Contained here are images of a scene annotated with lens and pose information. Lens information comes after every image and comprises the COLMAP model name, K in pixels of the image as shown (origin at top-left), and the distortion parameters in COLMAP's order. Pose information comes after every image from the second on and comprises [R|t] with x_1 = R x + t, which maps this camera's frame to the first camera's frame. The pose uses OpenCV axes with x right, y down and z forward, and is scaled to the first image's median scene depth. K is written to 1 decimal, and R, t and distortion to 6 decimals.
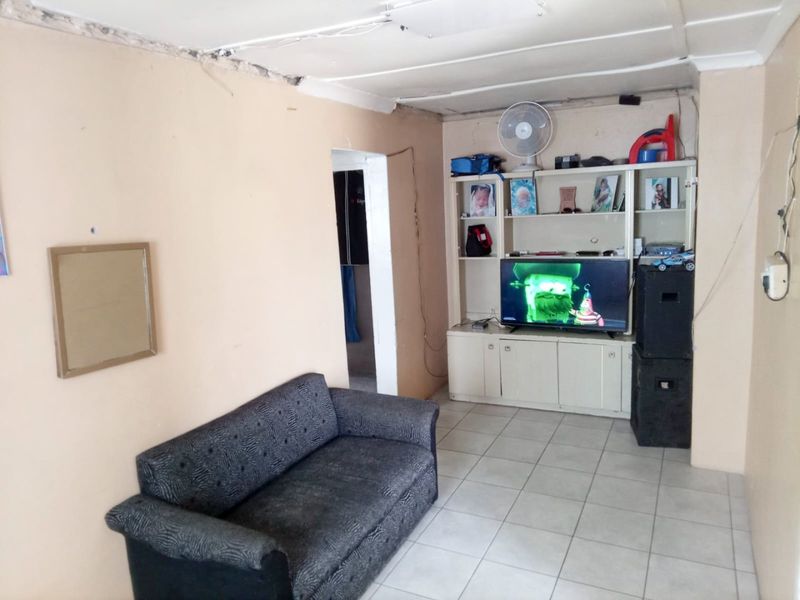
lens RADIAL K [[579.1, 0, 400.0], [0, 579.1, 300.0], [0, 0, 1]] dist [0.047513, -0.061227]
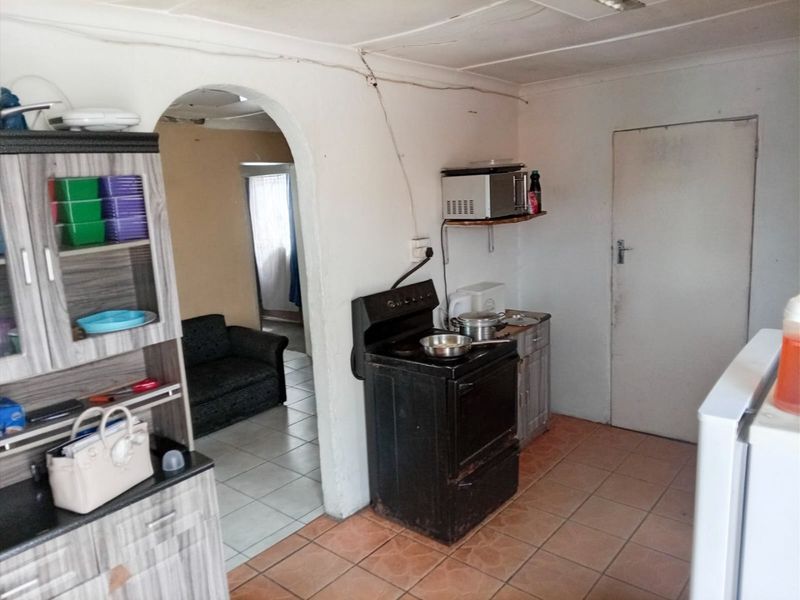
lens RADIAL K [[579.1, 0, 400.0], [0, 579.1, 300.0], [0, 0, 1]] dist [0.047513, -0.061227]
pose [[0.972382, 0.039682, -0.229997, 0.771907], [-0.032789, 0.998893, 0.033716, 0.025933], [0.231080, -0.025243, 0.972607, -0.420338]]
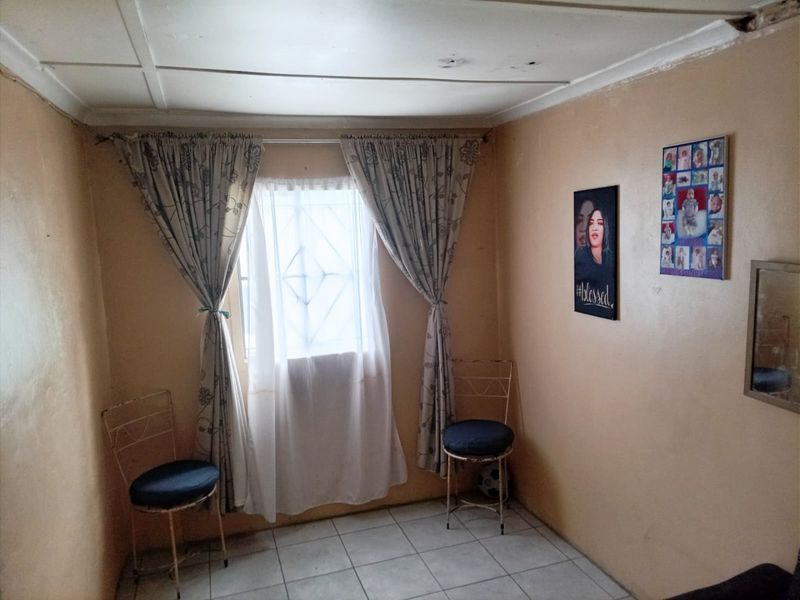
lens RADIAL K [[579.1, 0, 400.0], [0, 579.1, 300.0], [0, 0, 1]] dist [0.047513, -0.061227]
pose [[-0.692069, 0.161969, -0.703425, 0.339481], [-0.057512, 0.959029, 0.277408, -0.179100], [0.719536, 0.232440, -0.654400, 0.841520]]
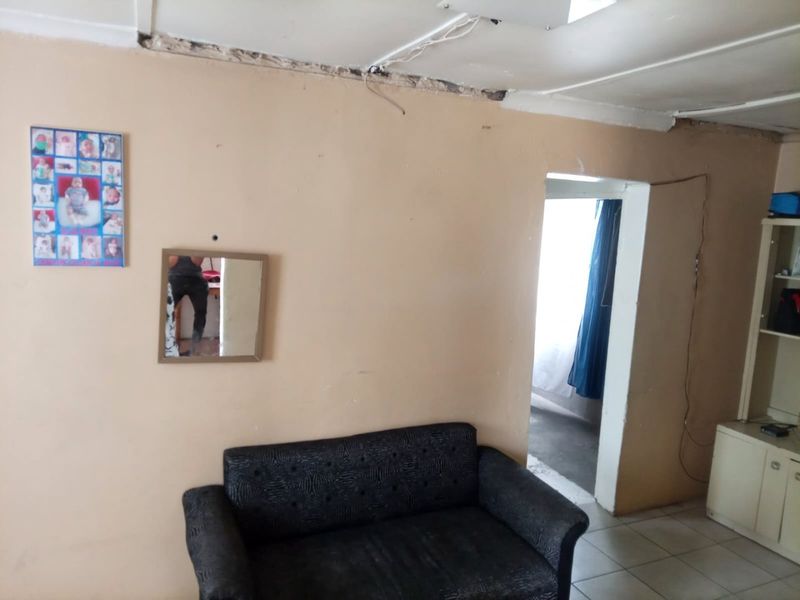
lens RADIAL K [[579.1, 0, 400.0], [0, 579.1, 300.0], [0, 0, 1]] dist [0.047513, -0.061227]
pose [[0.772609, 0.174746, -0.610359, 0.327091], [-0.193287, 0.980480, 0.036044, -0.083362], [0.604744, 0.090126, 0.791304, 0.265198]]
